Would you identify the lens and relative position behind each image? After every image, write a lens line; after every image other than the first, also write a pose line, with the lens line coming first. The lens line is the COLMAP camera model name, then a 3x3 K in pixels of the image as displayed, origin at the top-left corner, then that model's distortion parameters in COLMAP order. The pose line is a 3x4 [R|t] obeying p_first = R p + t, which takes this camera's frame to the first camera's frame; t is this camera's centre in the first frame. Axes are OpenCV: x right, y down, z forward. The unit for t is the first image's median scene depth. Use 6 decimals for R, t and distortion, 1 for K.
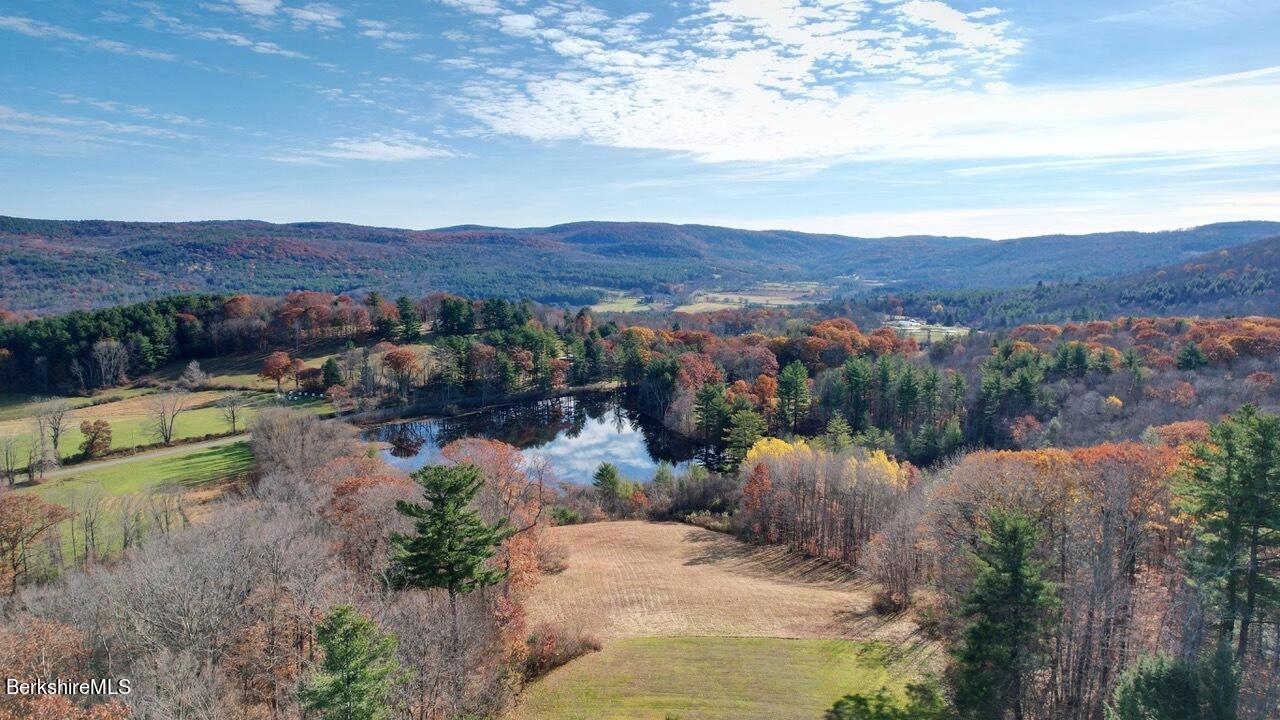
lens RADIAL K [[767.1, 0, 632.7], [0, 767.1, 363.4], [0, 0, 1]] dist [-0.069093, 0.057710]
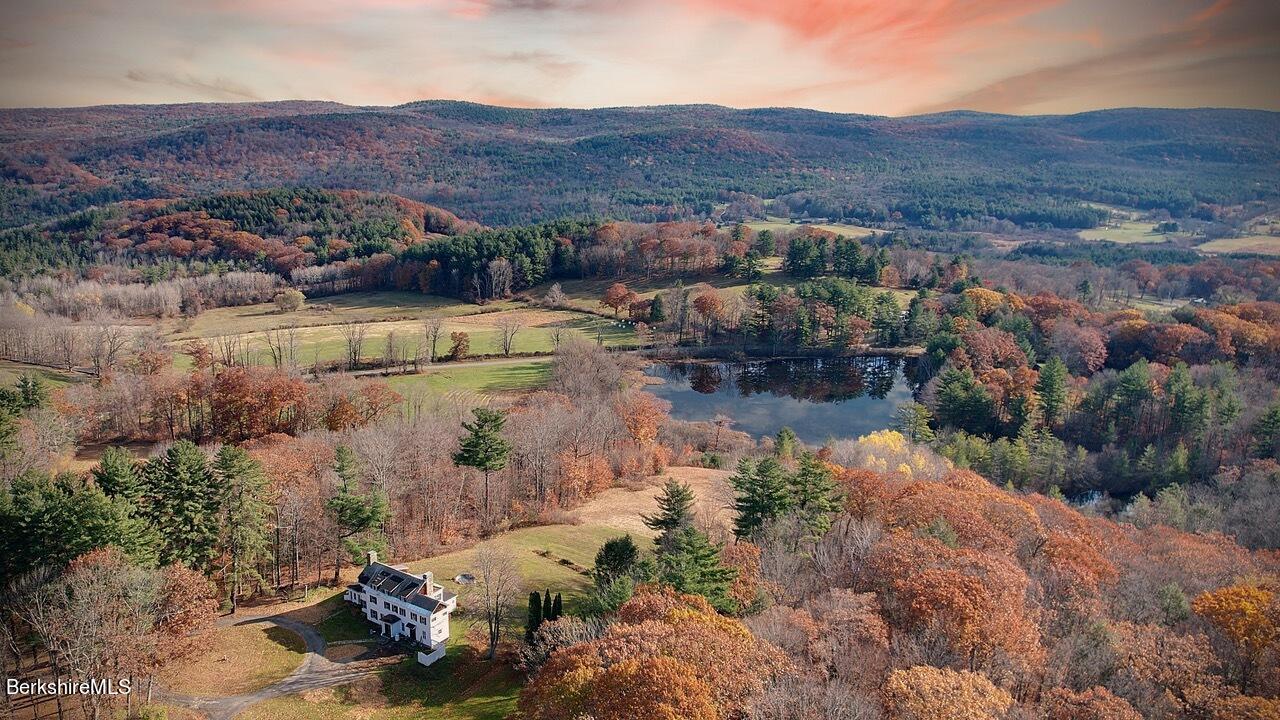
lens RADIAL K [[931.9, 0, 640.0], [0, 931.9, 360.0], [0, 0, 1]] dist [-0.052225, 0.055686]
pose [[0.856009, 0.137308, -0.498393, 0.240991], [-0.092345, 0.989189, 0.113917, -0.057022], [0.508646, -0.051490, 0.859435, -0.164593]]
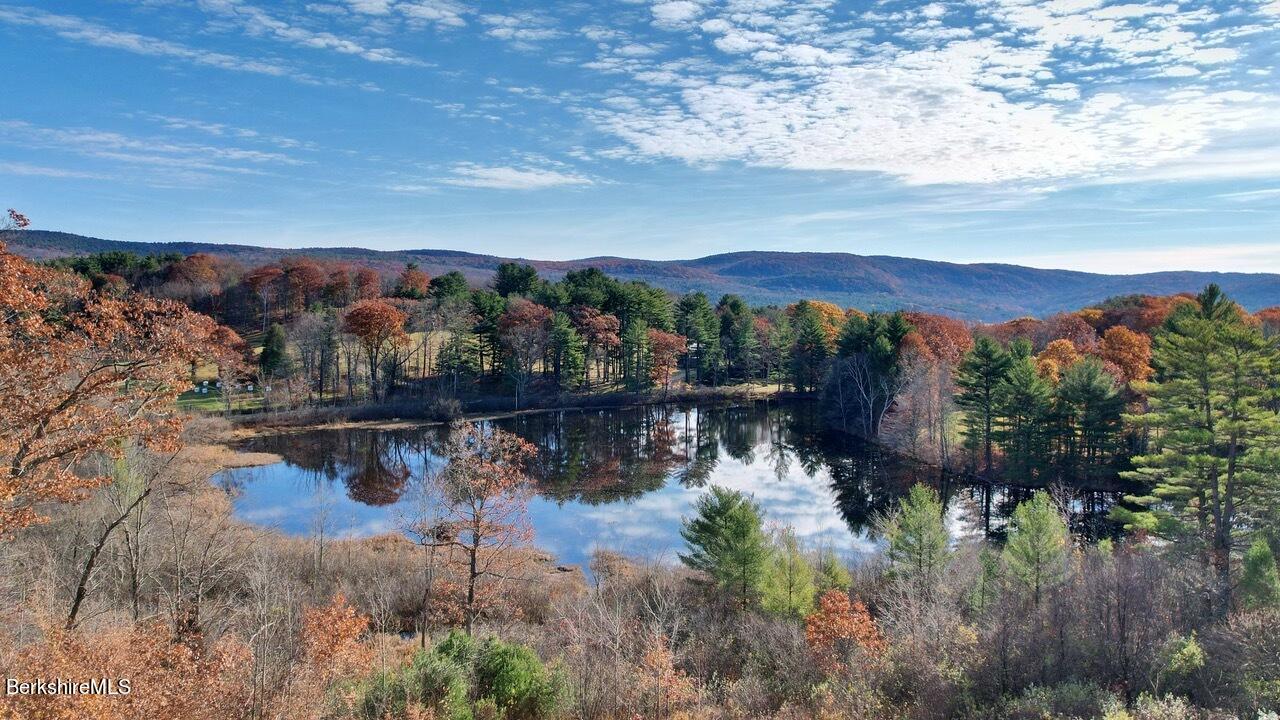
lens RADIAL K [[931.9, 0, 640.0], [0, 931.9, 360.0], [0, 0, 1]] dist [-0.052225, 0.055686]
pose [[0.984895, 0.012448, -0.172705, -0.002300], [-0.025121, 0.997132, -0.071392, 0.054406], [0.171321, 0.074652, 0.982383, 0.323240]]
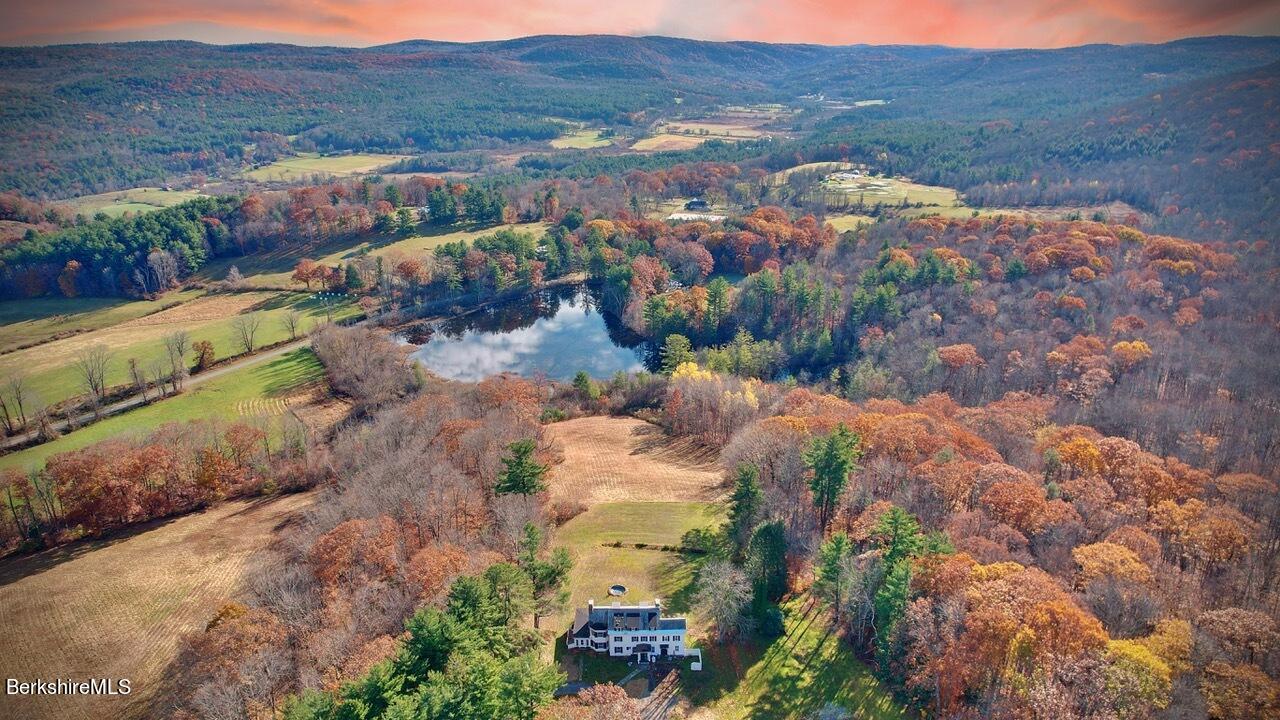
lens RADIAL K [[767.1, 0, 632.7], [0, 767.1, 363.4], [0, 0, 1]] dist [-0.069093, 0.057710]
pose [[0.998759, -0.021086, 0.045115, -0.000801], [0.010062, 0.972696, 0.231866, -0.116044], [-0.048772, -0.231124, 0.971701, -0.222588]]
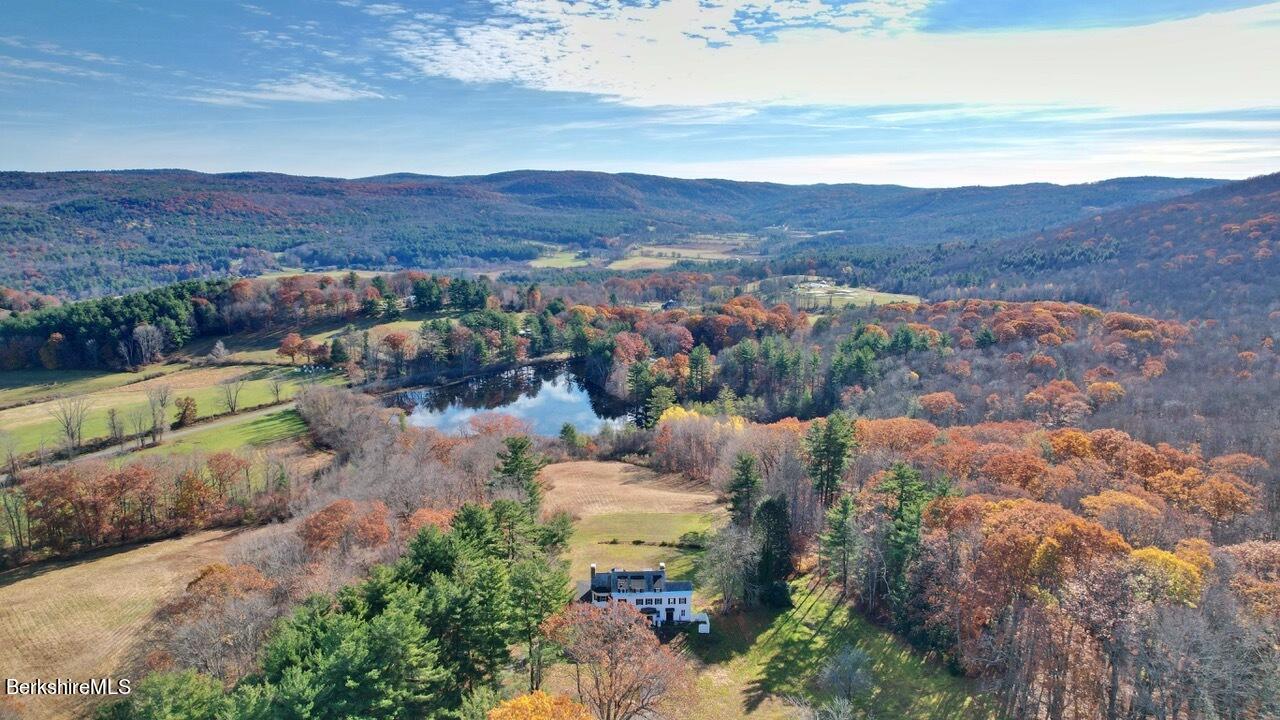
lens RADIAL K [[756.5, 0, 628.8], [0, 756.5, 371.6], [0, 0, 1]] dist [-0.062513, 0.053571]
pose [[0.996917, -0.011951, 0.077548, -0.014974], [0.005563, 0.996611, 0.082070, -0.045176], [-0.078266, -0.081385, 0.993605, -0.232217]]
